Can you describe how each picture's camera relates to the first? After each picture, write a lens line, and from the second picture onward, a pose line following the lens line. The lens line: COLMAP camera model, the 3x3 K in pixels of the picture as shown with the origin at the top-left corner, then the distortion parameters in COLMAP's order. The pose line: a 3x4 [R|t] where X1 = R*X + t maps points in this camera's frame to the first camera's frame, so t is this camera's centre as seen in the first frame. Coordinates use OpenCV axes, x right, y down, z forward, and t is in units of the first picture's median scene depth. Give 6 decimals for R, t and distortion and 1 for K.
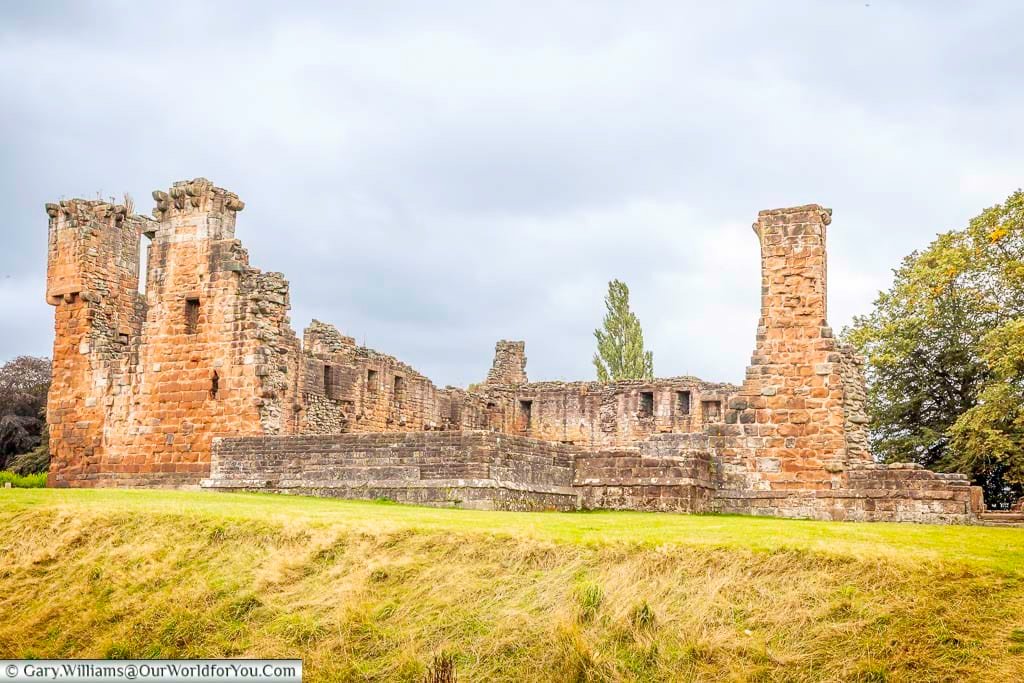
lens RADIAL K [[688.2, 0, 512.0], [0, 688.2, 341.5], [0, 0, 1]] dist [-0.001334, 0.000210]
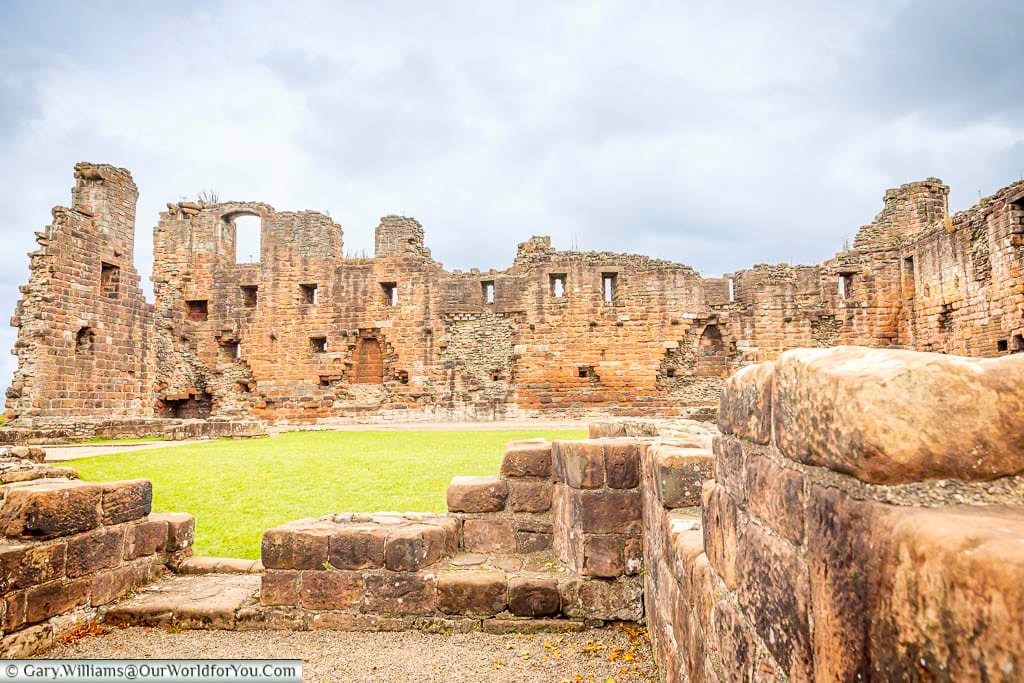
lens RADIAL K [[688.2, 0, 512.0], [0, 688.2, 341.5], [0, 0, 1]] dist [-0.001334, 0.000210]
pose [[0.637227, -0.140974, -0.757673, 0.411809], [0.229380, 0.973265, 0.011828, 0.098610], [0.735749, -0.181332, 0.652527, 0.316559]]
